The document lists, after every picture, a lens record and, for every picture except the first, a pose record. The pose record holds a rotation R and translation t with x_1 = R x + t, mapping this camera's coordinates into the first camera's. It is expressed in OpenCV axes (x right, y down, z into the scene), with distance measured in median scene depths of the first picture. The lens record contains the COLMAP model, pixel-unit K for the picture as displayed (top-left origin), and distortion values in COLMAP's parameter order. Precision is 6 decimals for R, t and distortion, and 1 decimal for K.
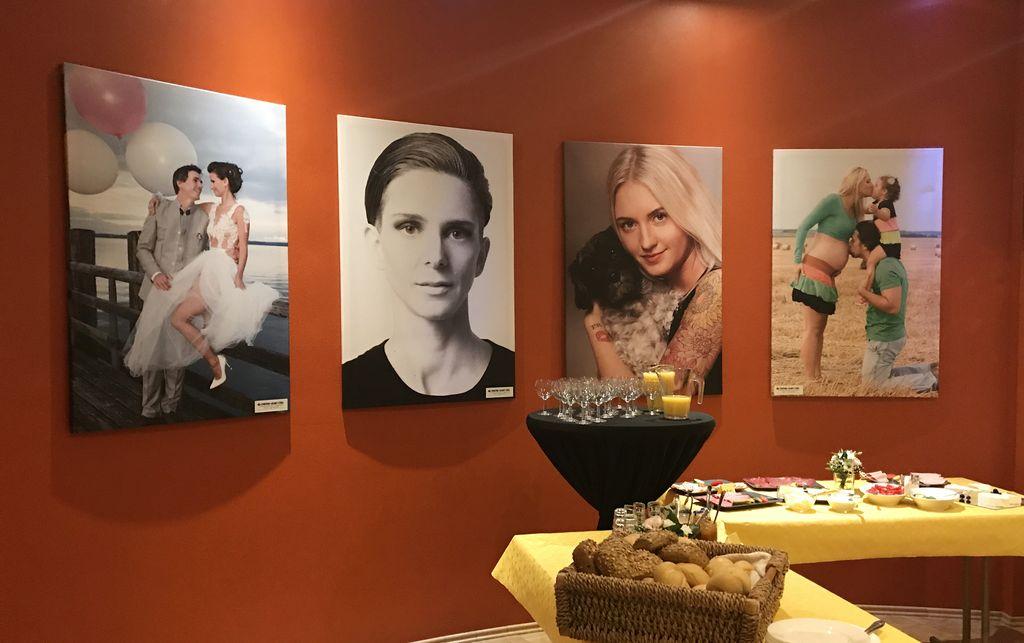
lens RADIAL K [[892.3, 0, 564.2], [0, 892.3, 335.7], [0, 0, 1]] dist [0.043281, -0.080498]
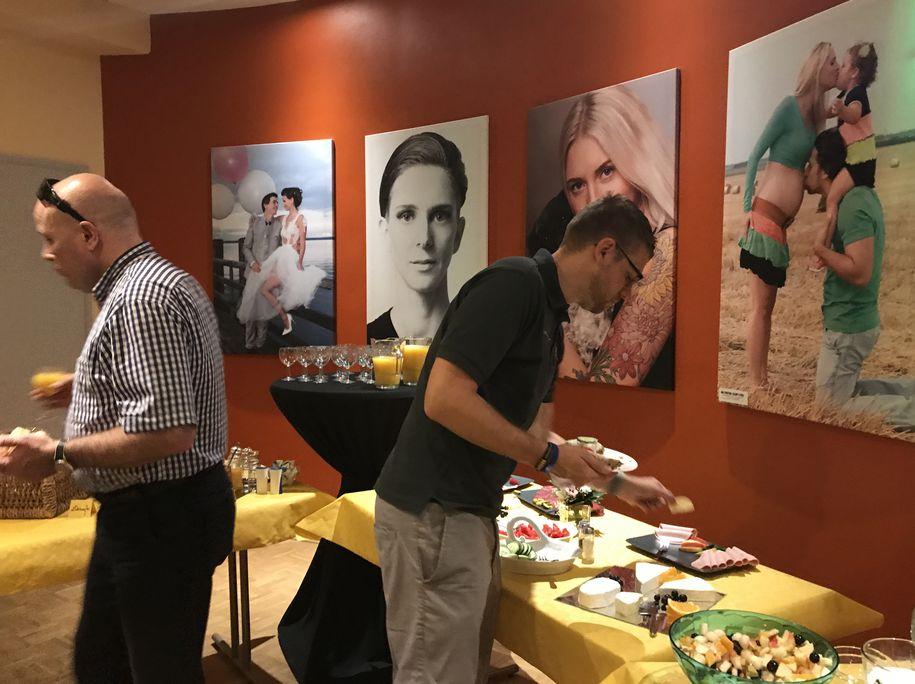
lens RADIAL K [[776.5, 0, 463.4], [0, 776.5, 335.4], [0, 0, 1]] dist [0.034922, -0.036381]
pose [[0.383299, 0.056218, -0.921912, 0.822953], [-0.022635, 0.998418, 0.051472, -0.014223], [0.923347, 0.001139, 0.383965, 0.647401]]
